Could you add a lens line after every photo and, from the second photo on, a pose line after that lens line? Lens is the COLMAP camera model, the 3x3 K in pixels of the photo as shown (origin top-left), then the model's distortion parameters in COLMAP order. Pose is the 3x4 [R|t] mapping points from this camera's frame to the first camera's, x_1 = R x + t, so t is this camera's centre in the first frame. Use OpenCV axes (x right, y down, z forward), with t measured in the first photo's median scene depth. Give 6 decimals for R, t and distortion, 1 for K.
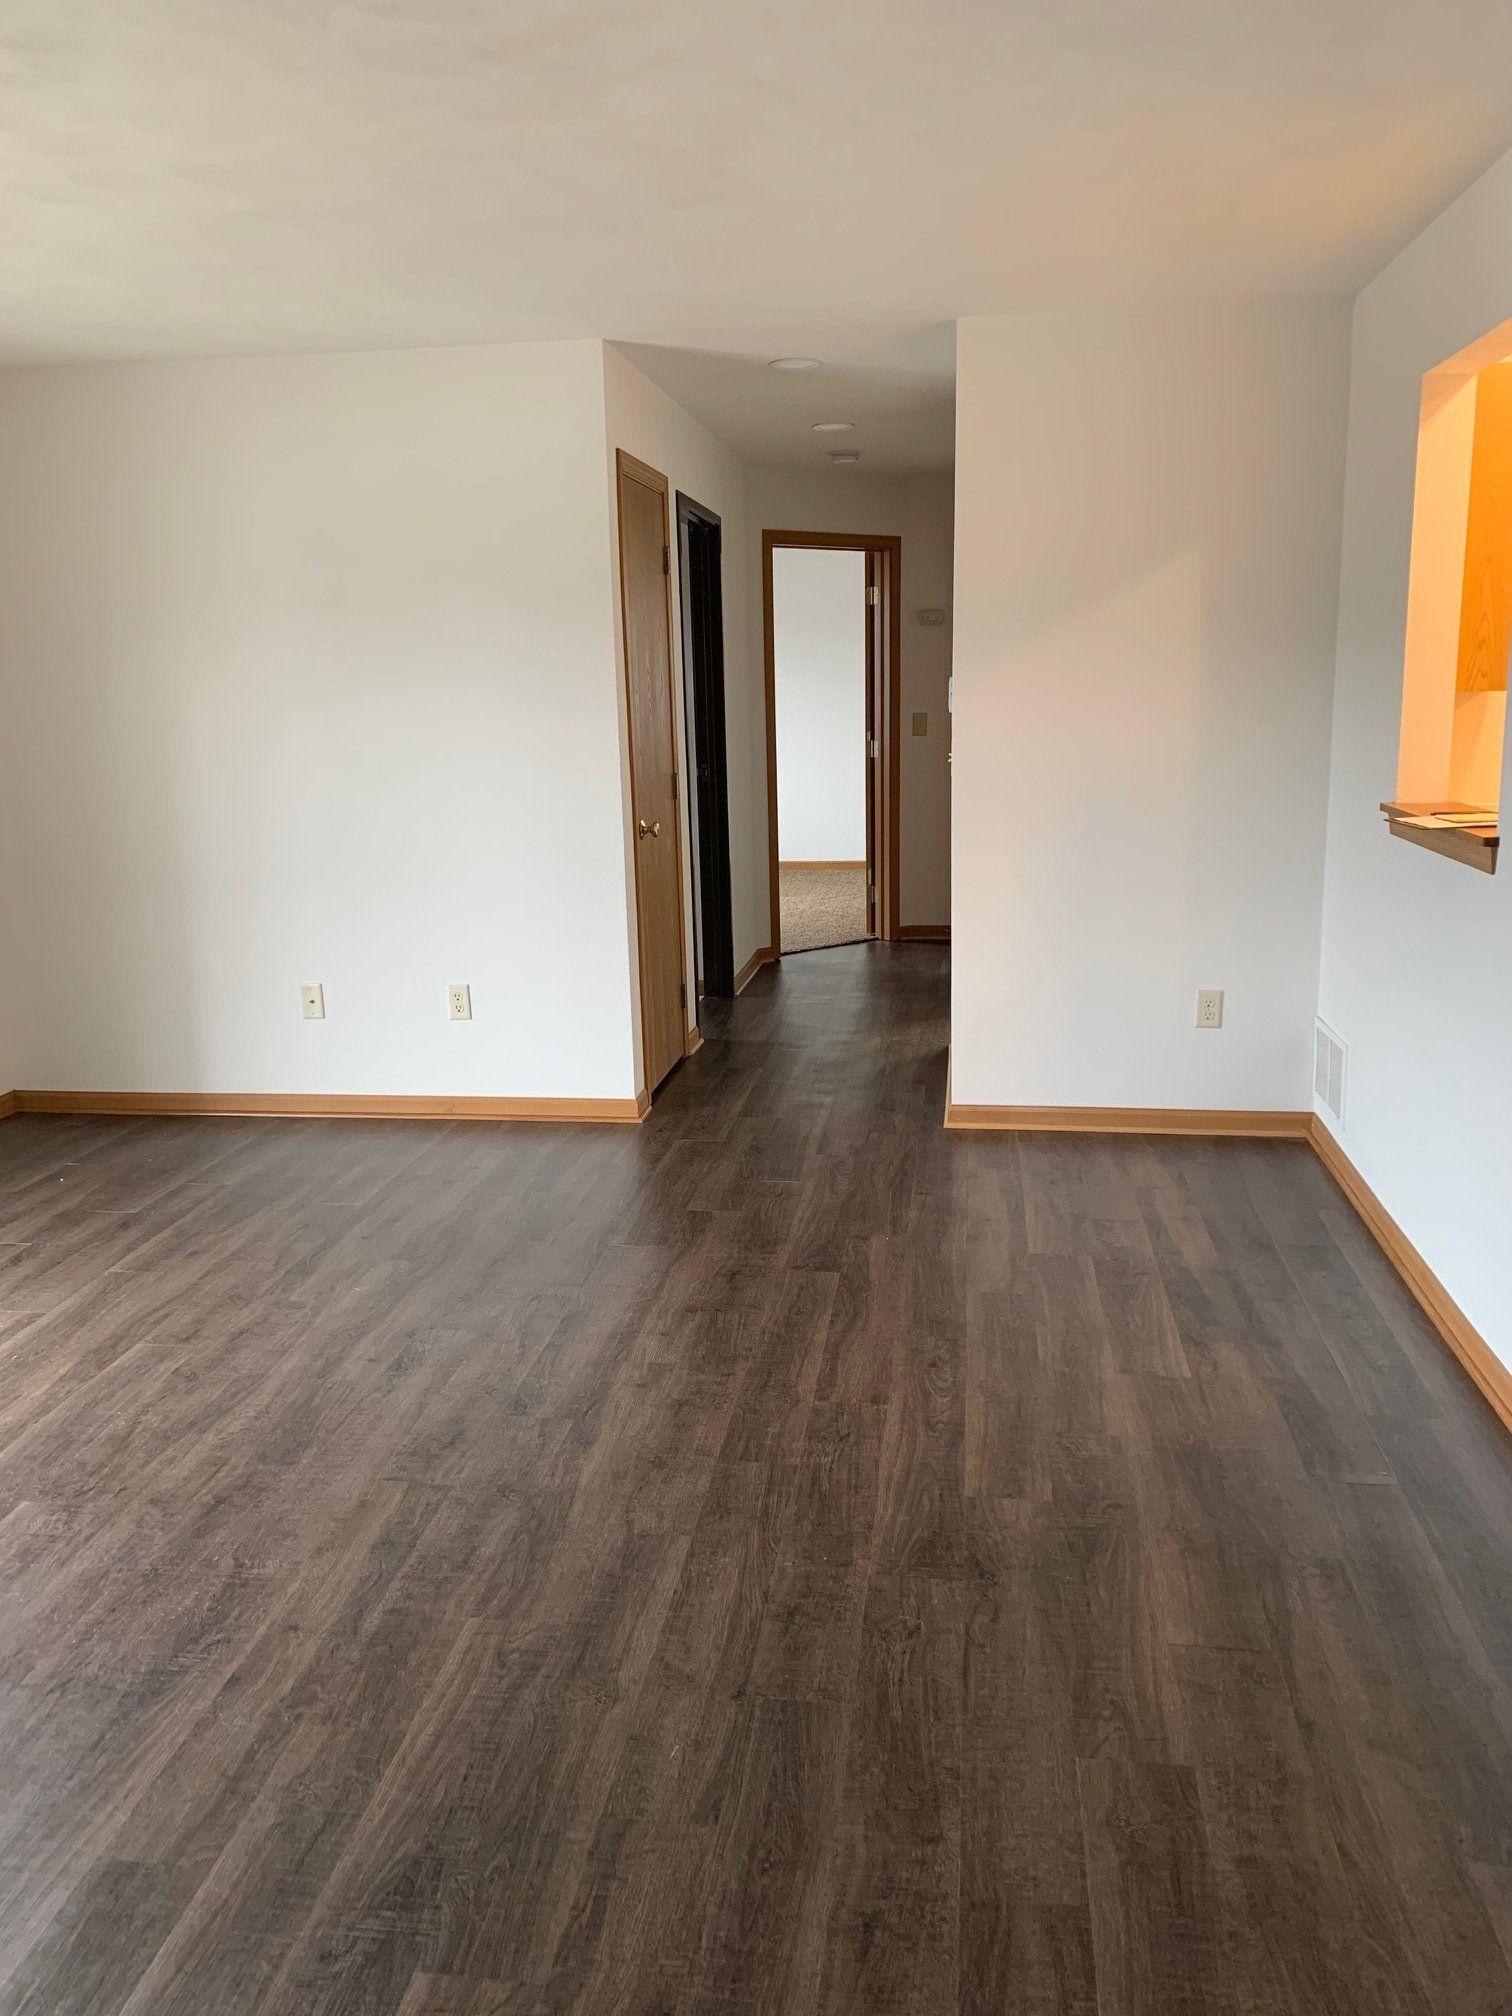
lens RADIAL K [[1481.1, 0, 752.5], [0, 1481.1, 1004.6], [0, 0, 1]] dist [-0.009806, -0.016390]
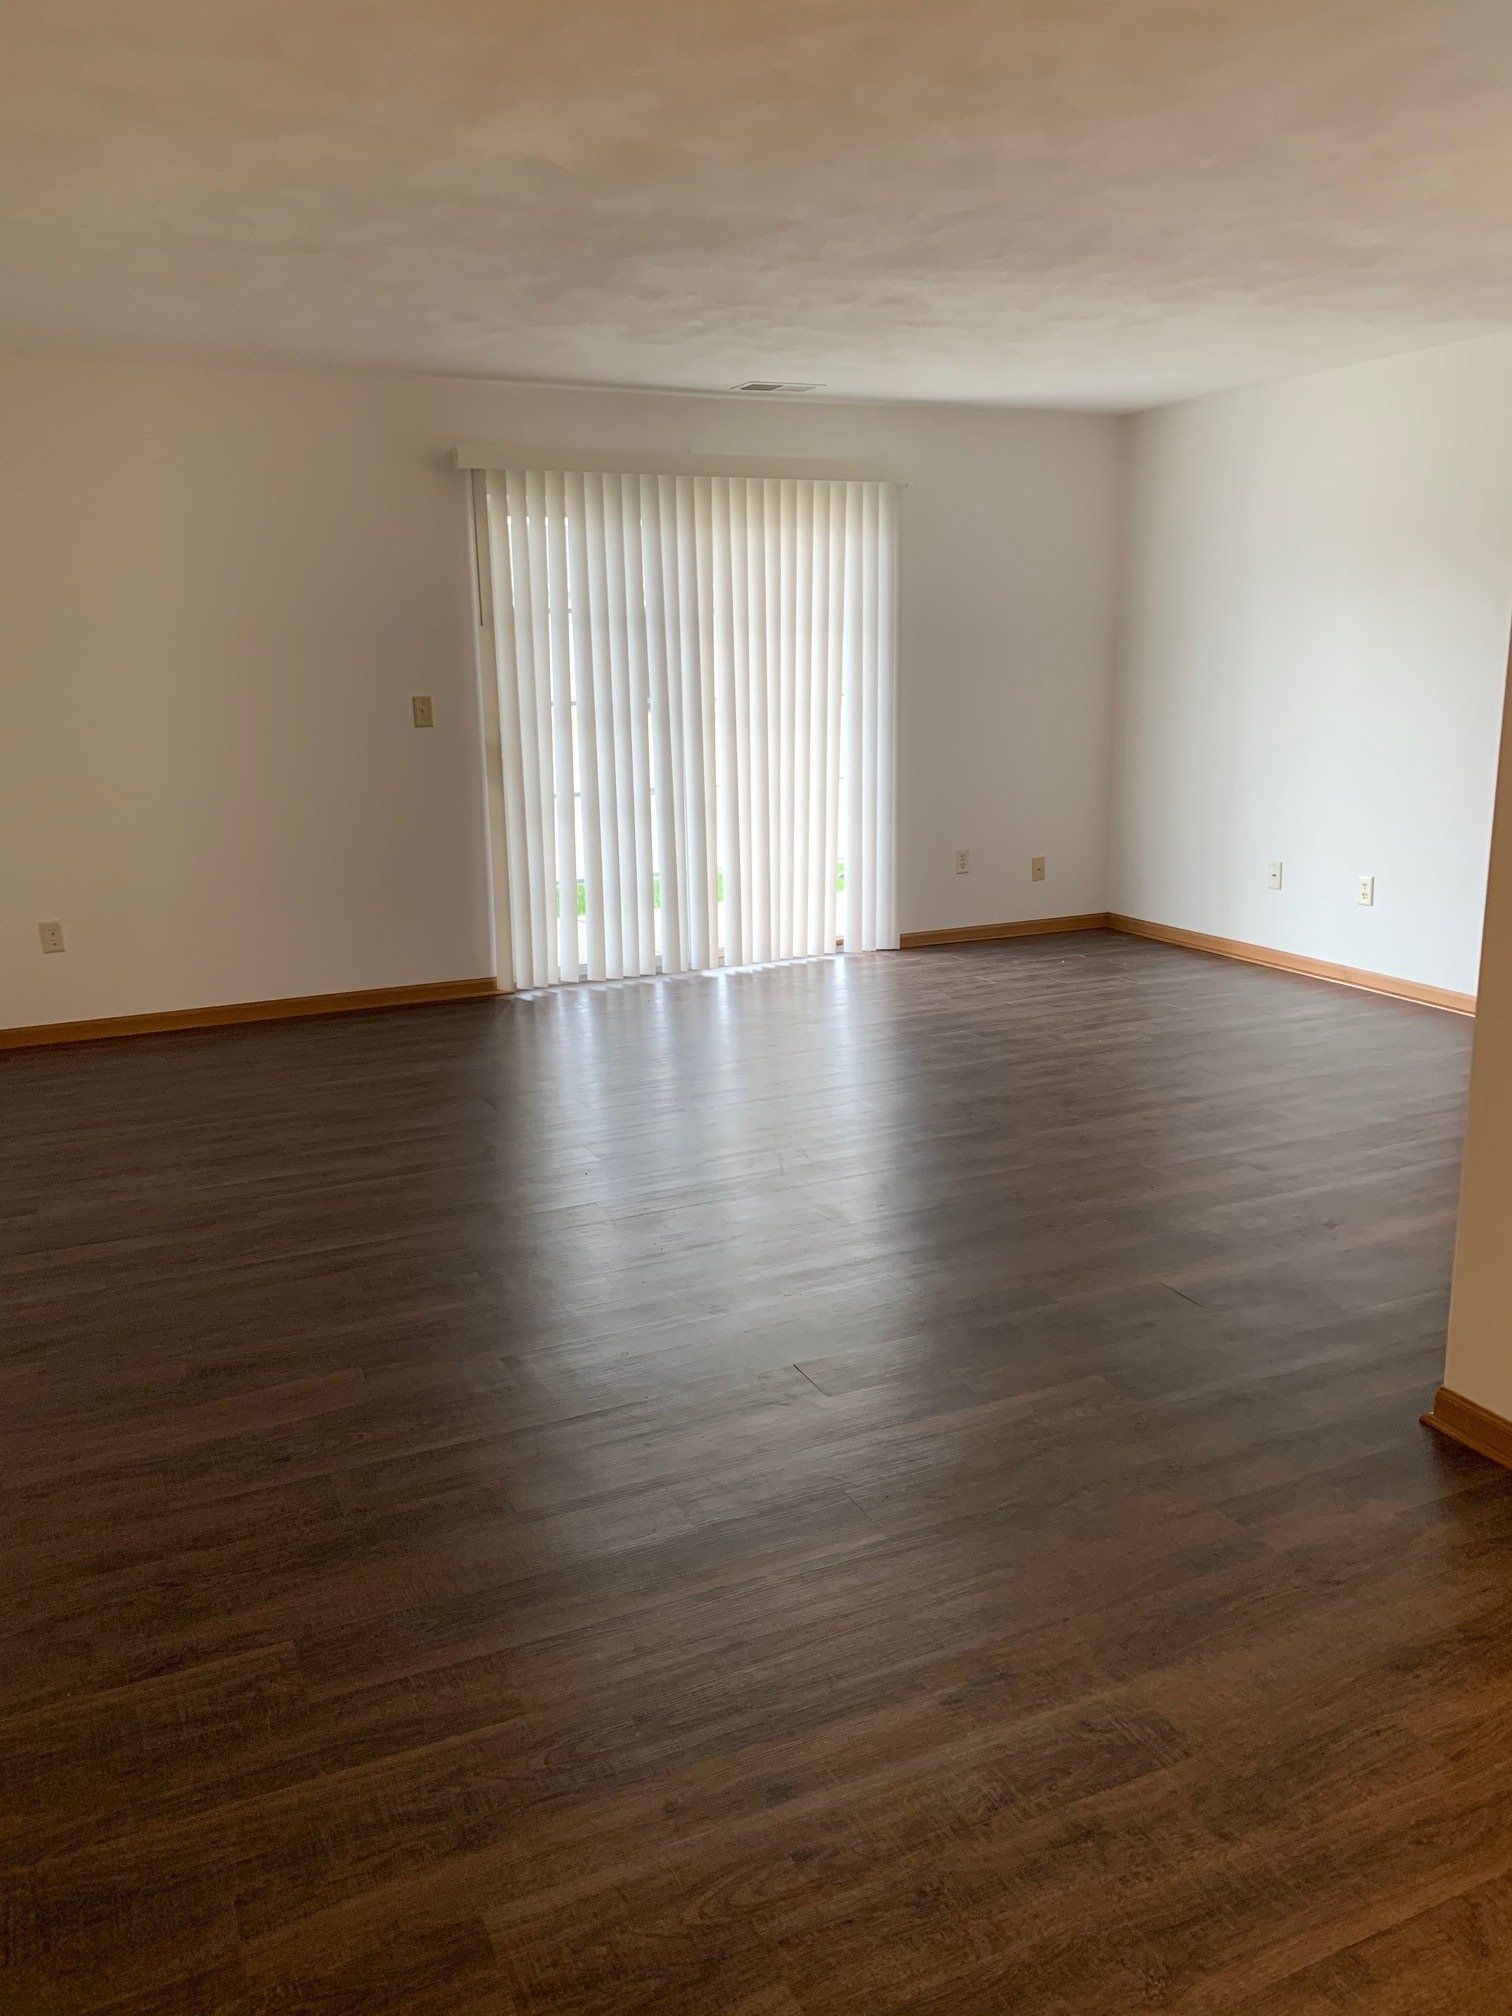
lens RADIAL K [[1481.1, 0, 757.8], [0, 1481.1, 1006.2], [0, 0, 1]] dist [-0.009806, -0.016390]
pose [[0.544051, 0.210768, -0.812149, 0.582665], [-0.164301, 0.975958, 0.143216, -0.001197], [0.822808, 0.055520, 0.565600, -0.109545]]
